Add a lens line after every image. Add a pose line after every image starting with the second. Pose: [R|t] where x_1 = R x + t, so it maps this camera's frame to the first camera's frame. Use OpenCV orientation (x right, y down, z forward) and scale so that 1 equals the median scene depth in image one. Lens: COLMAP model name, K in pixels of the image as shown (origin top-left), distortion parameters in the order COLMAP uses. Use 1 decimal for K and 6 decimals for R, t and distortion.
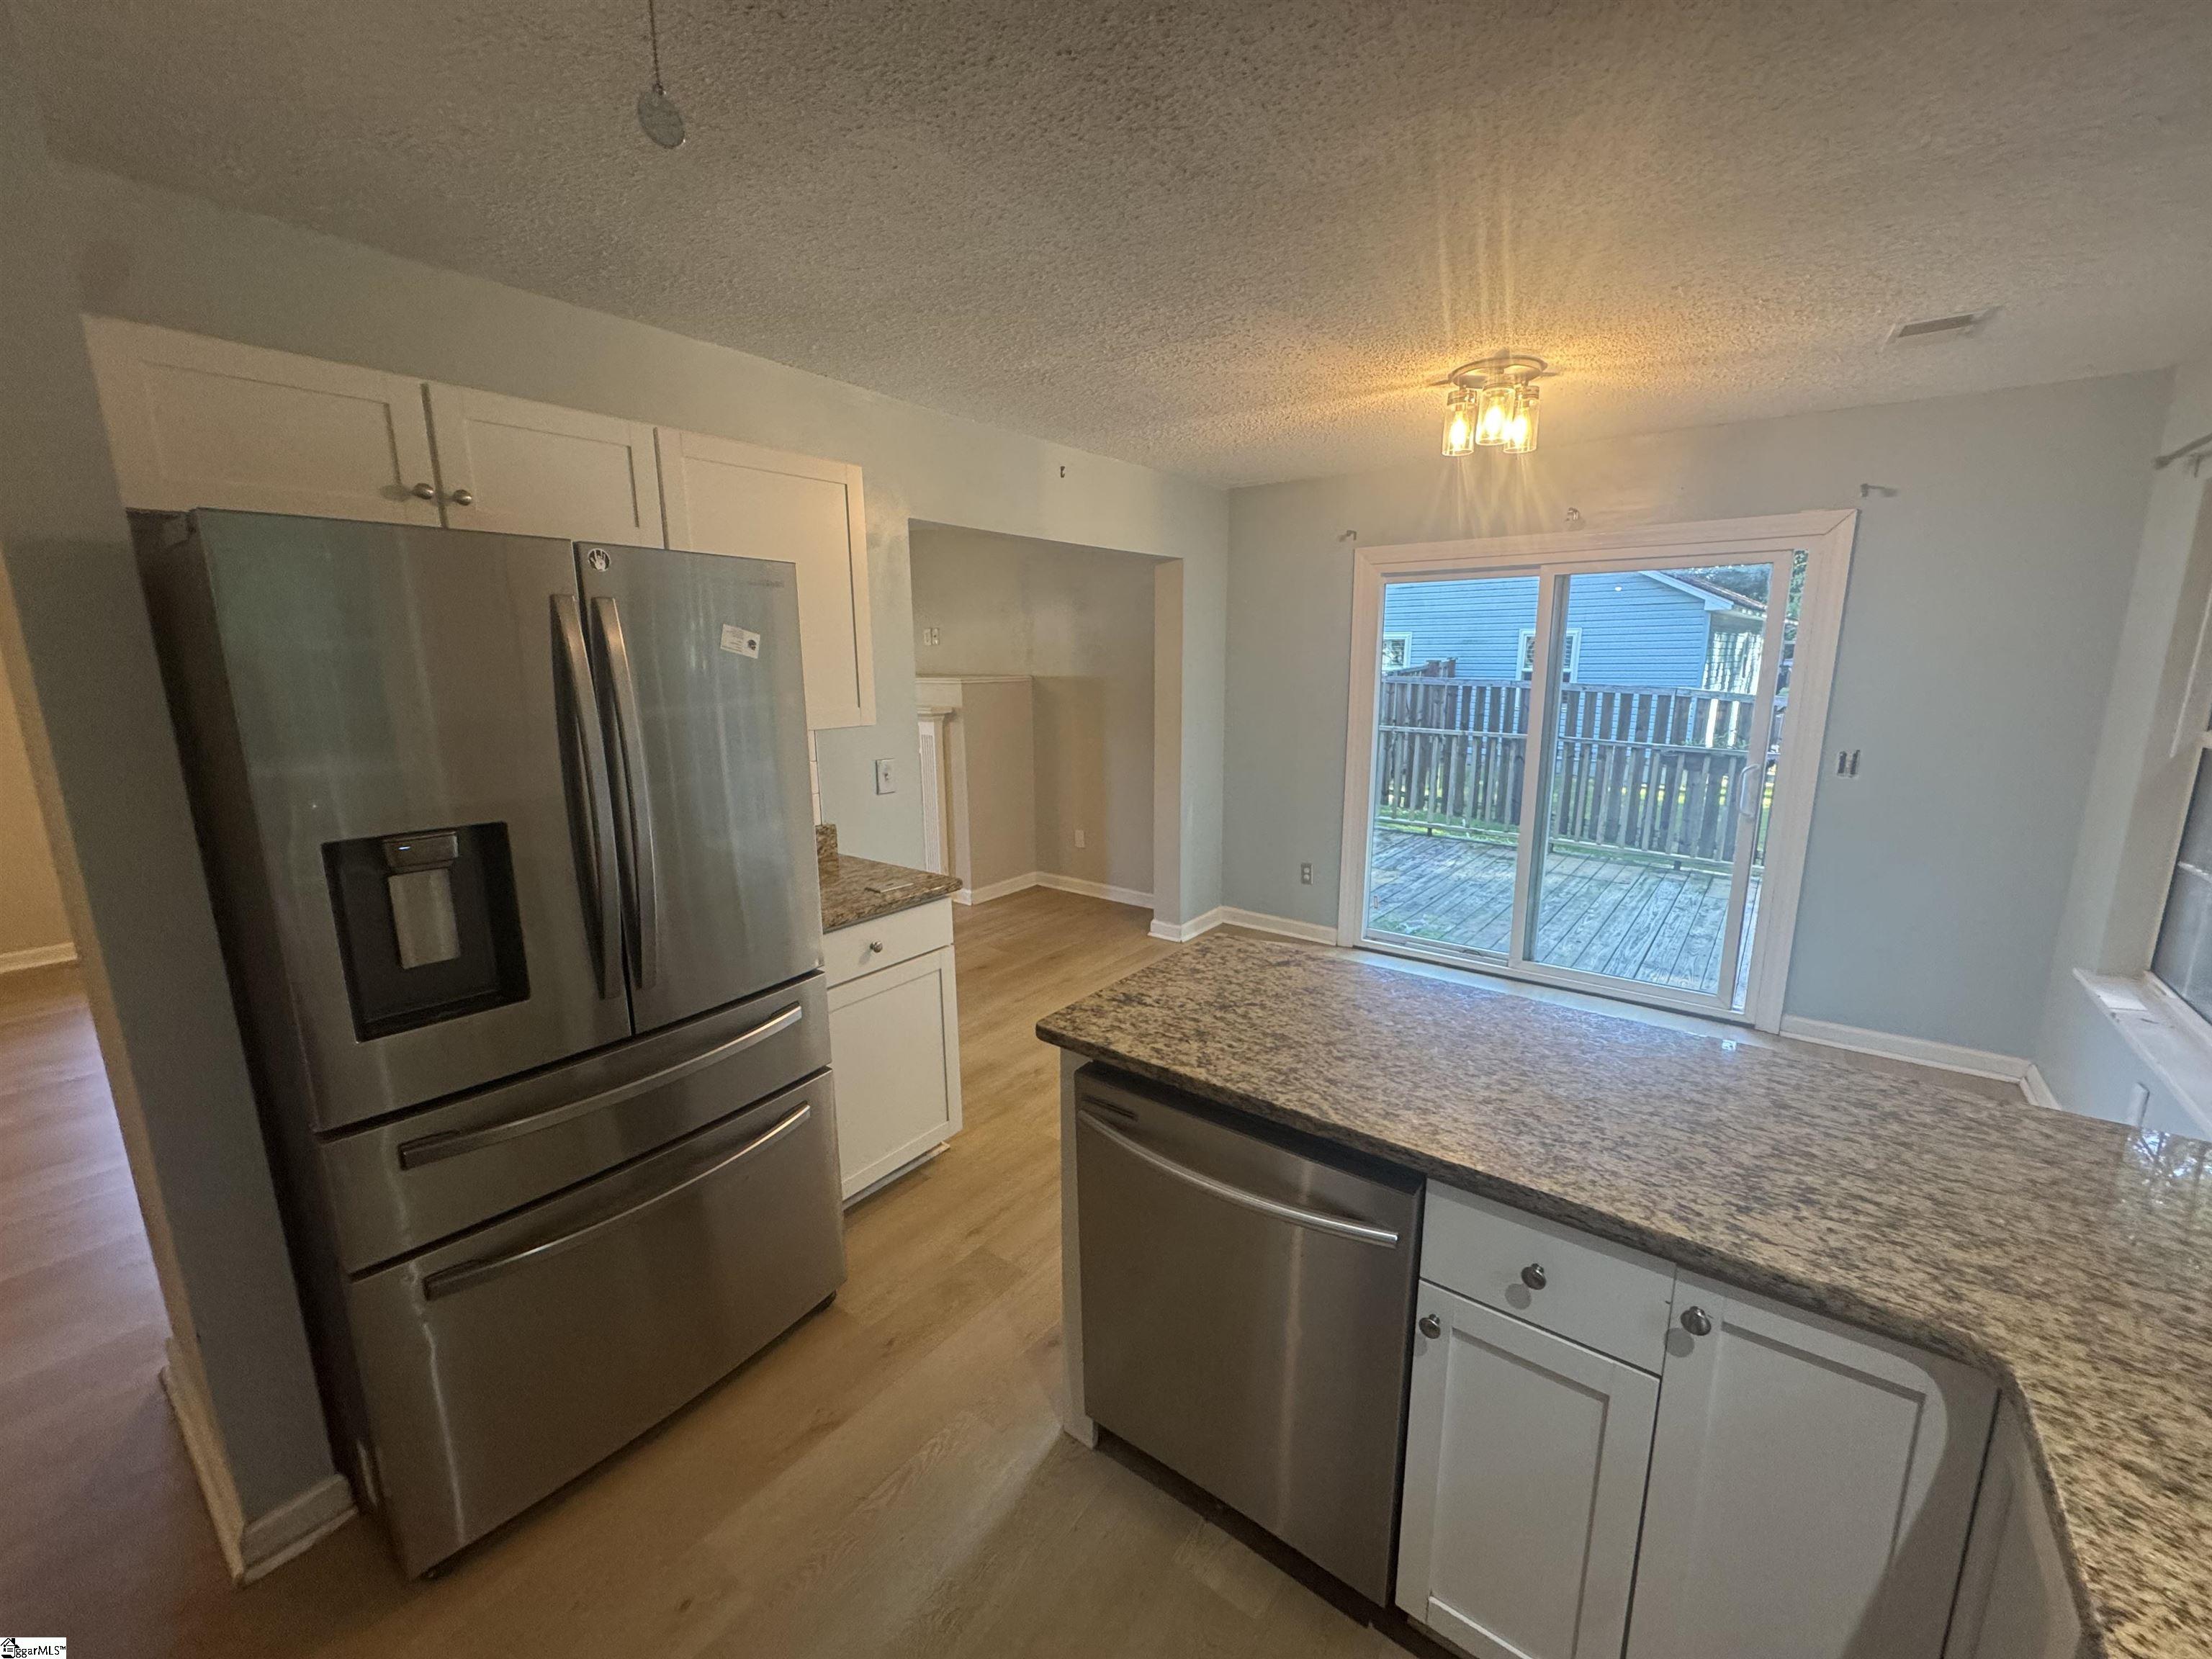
lens RADIAL K [[884.2, 0, 1097.9], [0, 884.2, 830.4], [0, 0, 1]] dist [-0.001001, -0.000356]
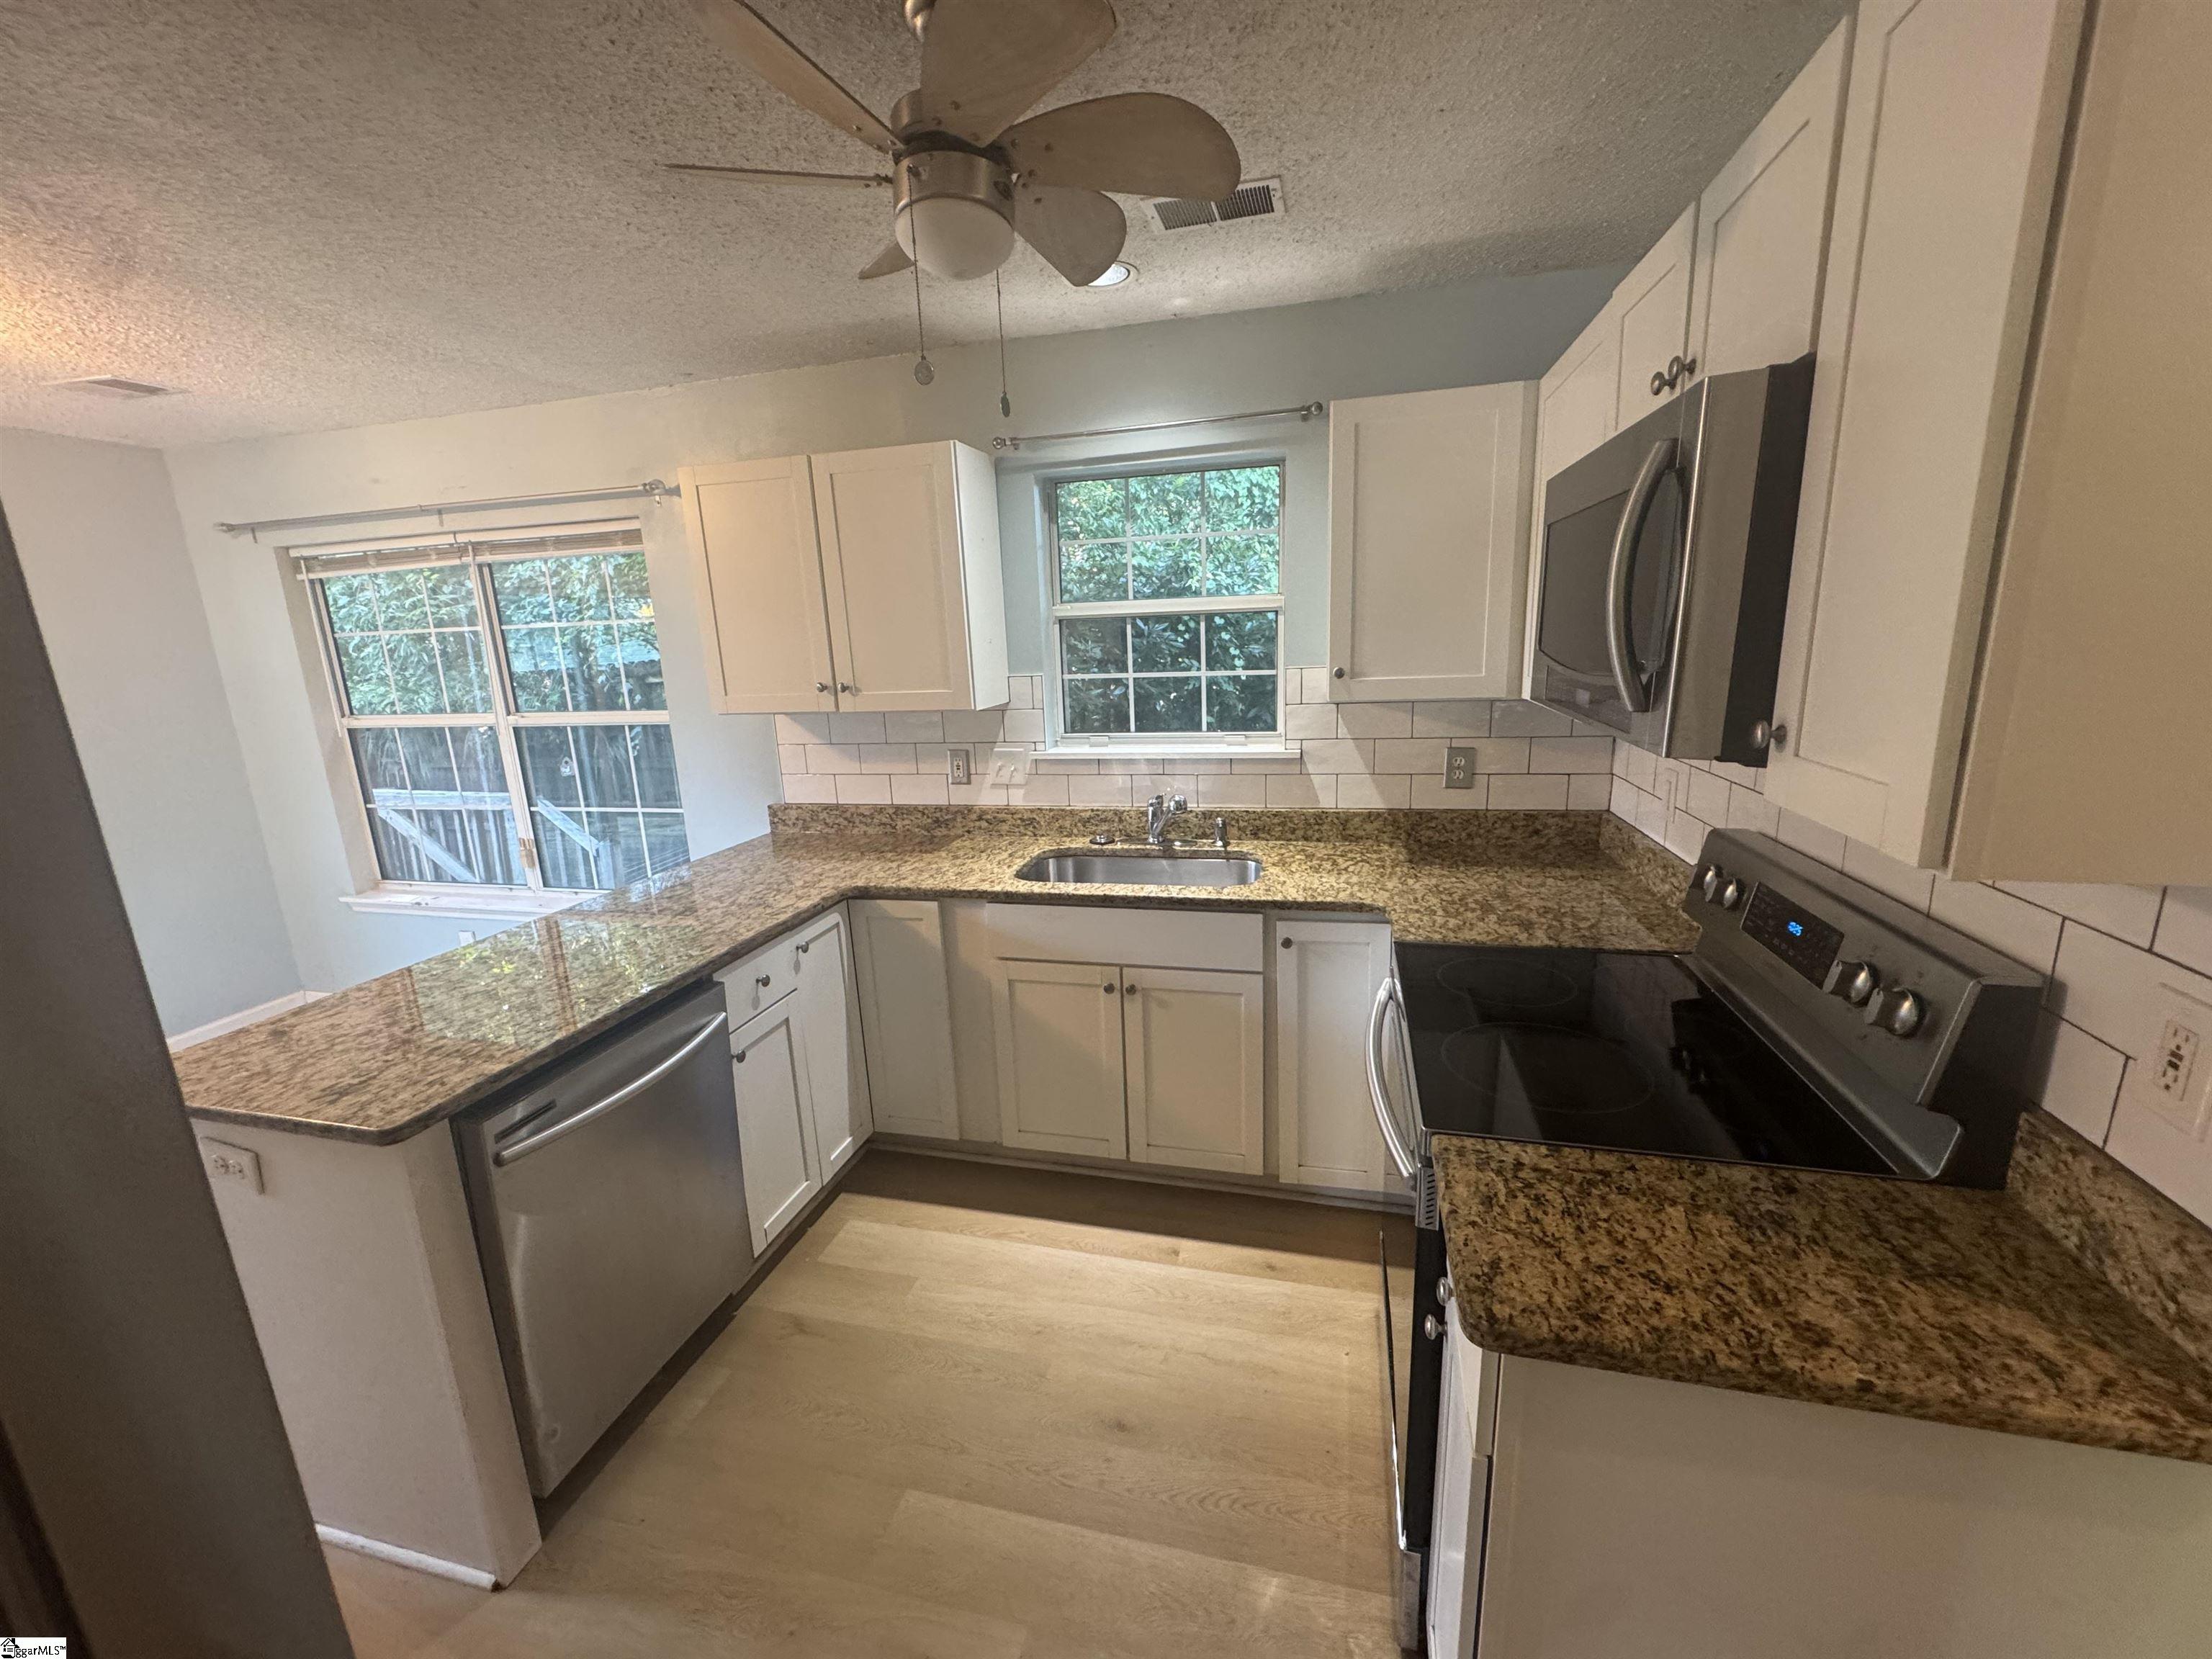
lens RADIAL K [[884.2, 0, 1108.8], [0, 884.2, 831.3], [0, 0, 1]] dist [-0.001001, -0.000356]
pose [[-0.393700, -0.183682, 0.900700, -0.693935], [0.220956, 0.932196, 0.286686, -0.081360], [-0.892288, 0.311884, -0.326420, 0.418591]]
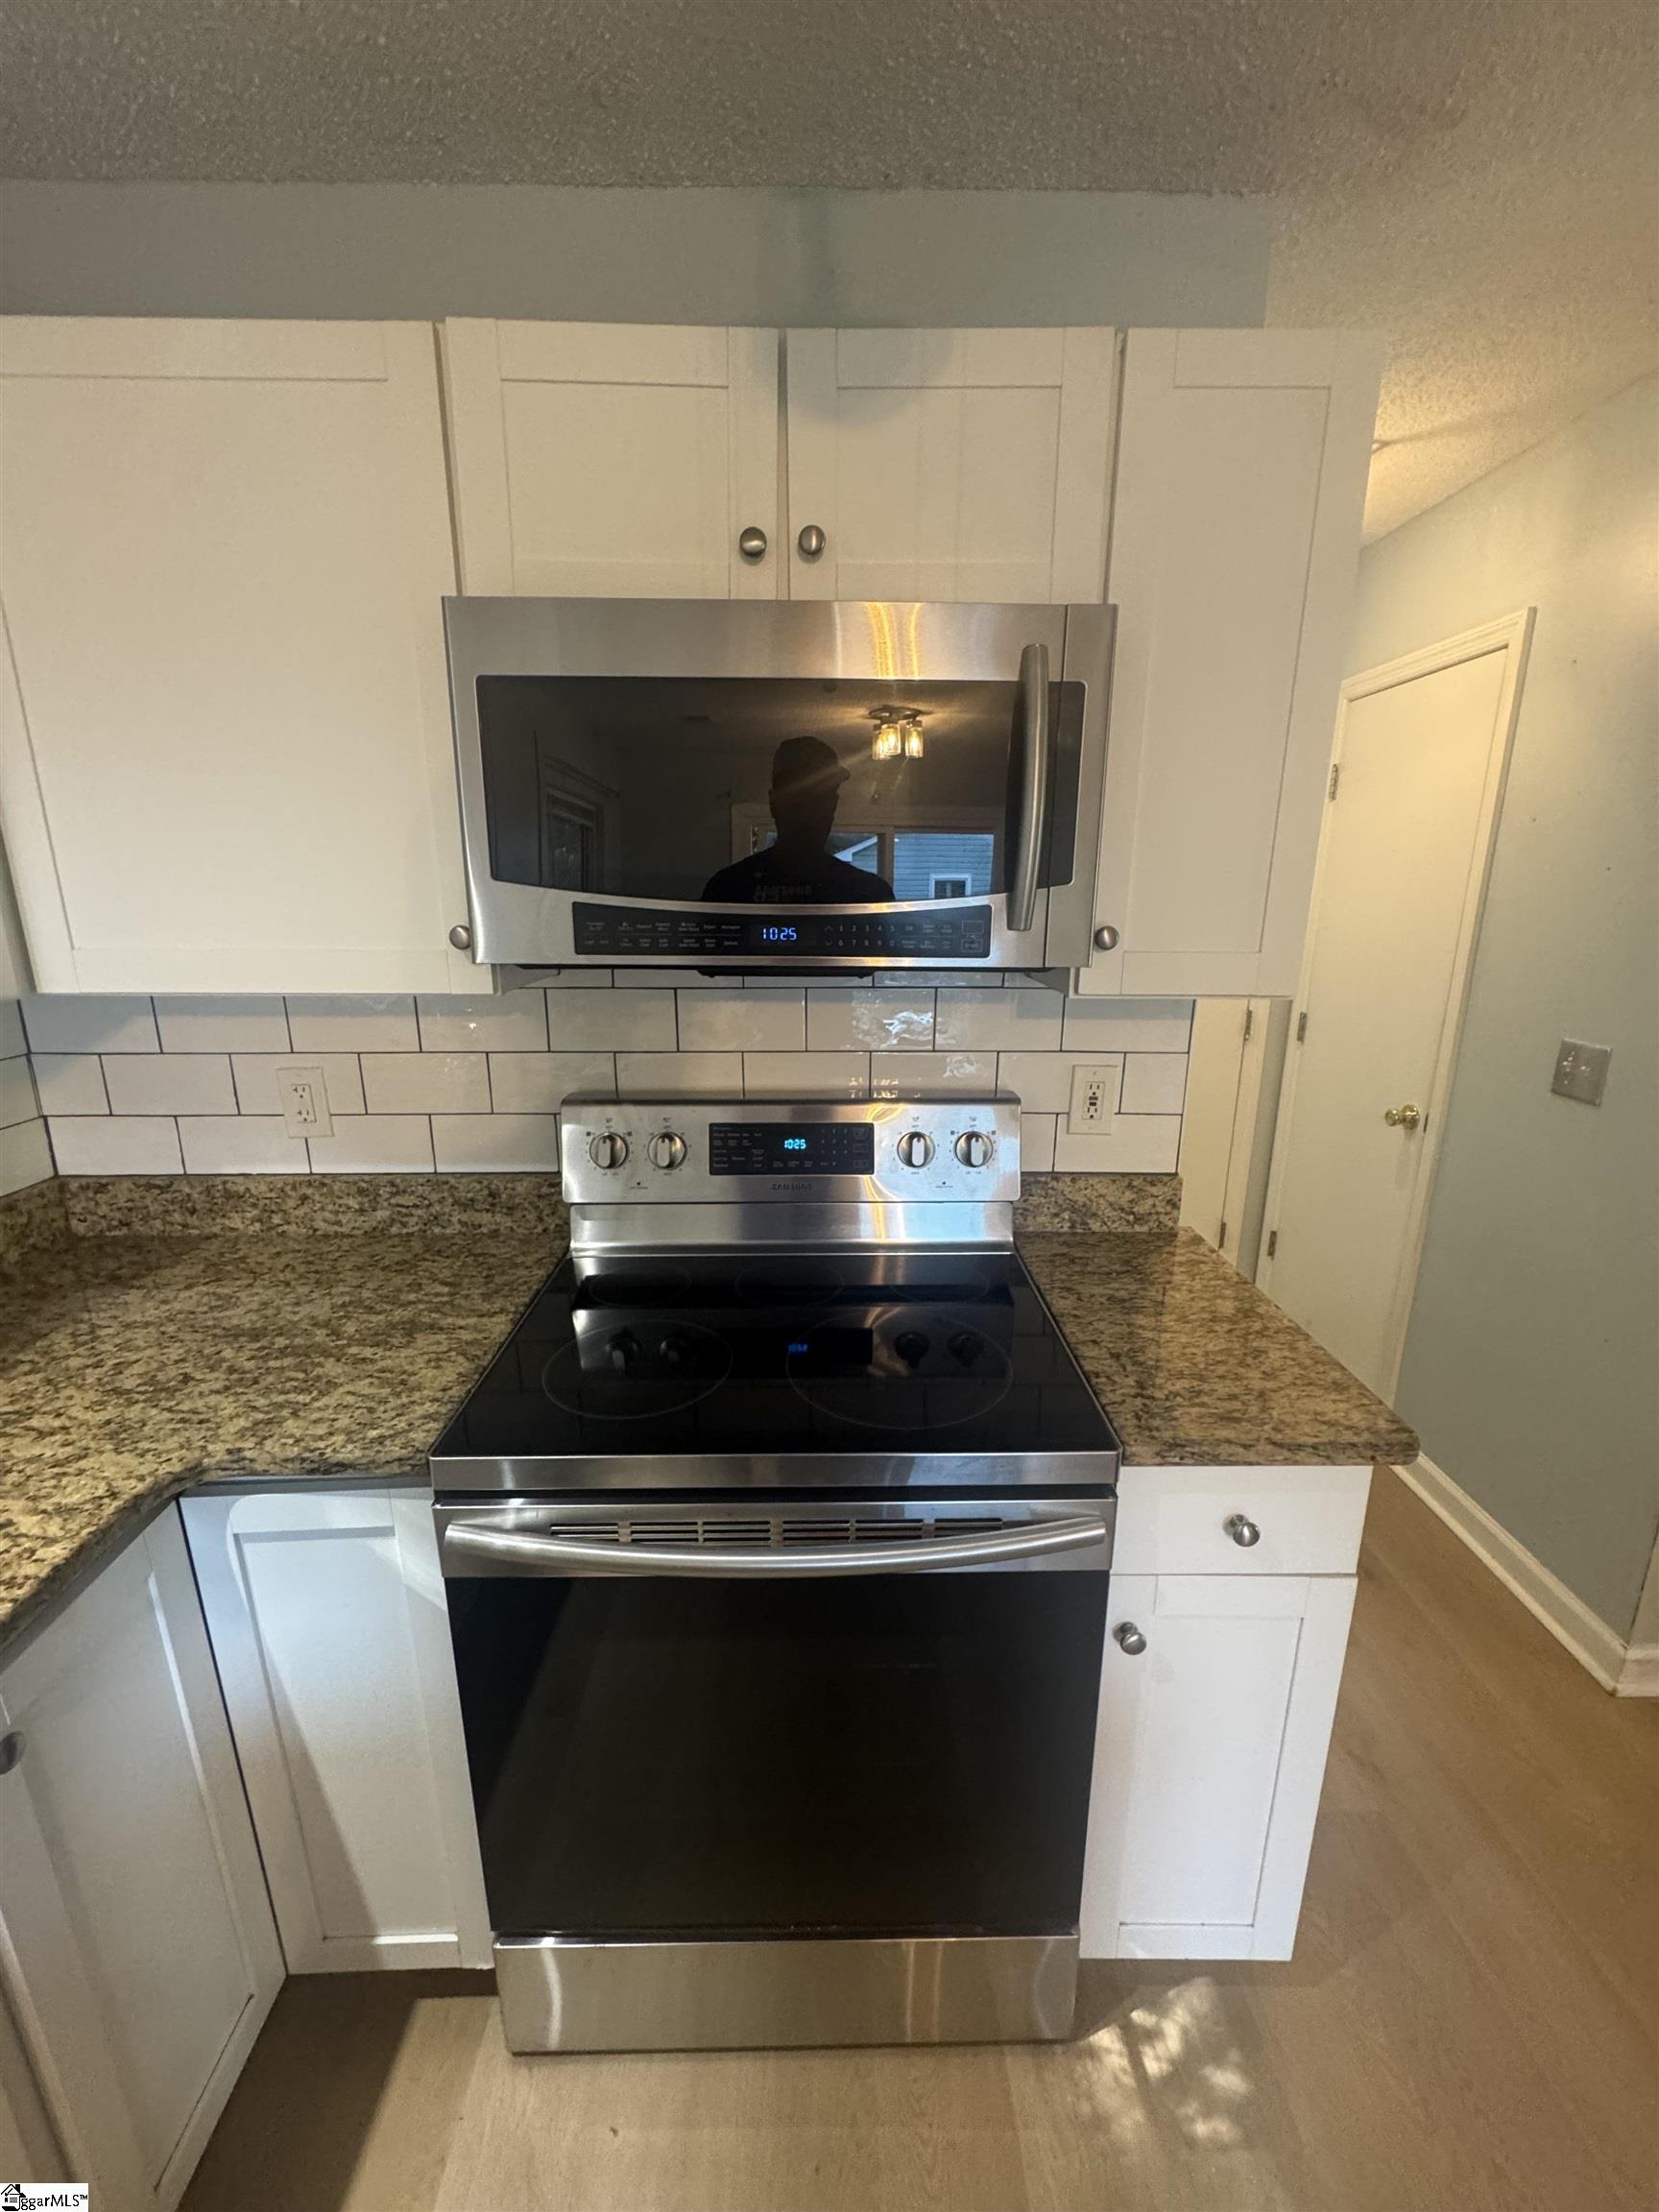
lens RADIAL K [[884.2, 0, 830.3], [0, 884.2, 1109.0], [0, 0, 1]] dist [-0.001001, -0.000356]
pose [[-0.784303, 0.155609, -0.600545, -0.017045], [-0.121318, 0.910870, 0.394459, -0.028594], [0.608400, 0.382233, -0.695520, 0.289174]]
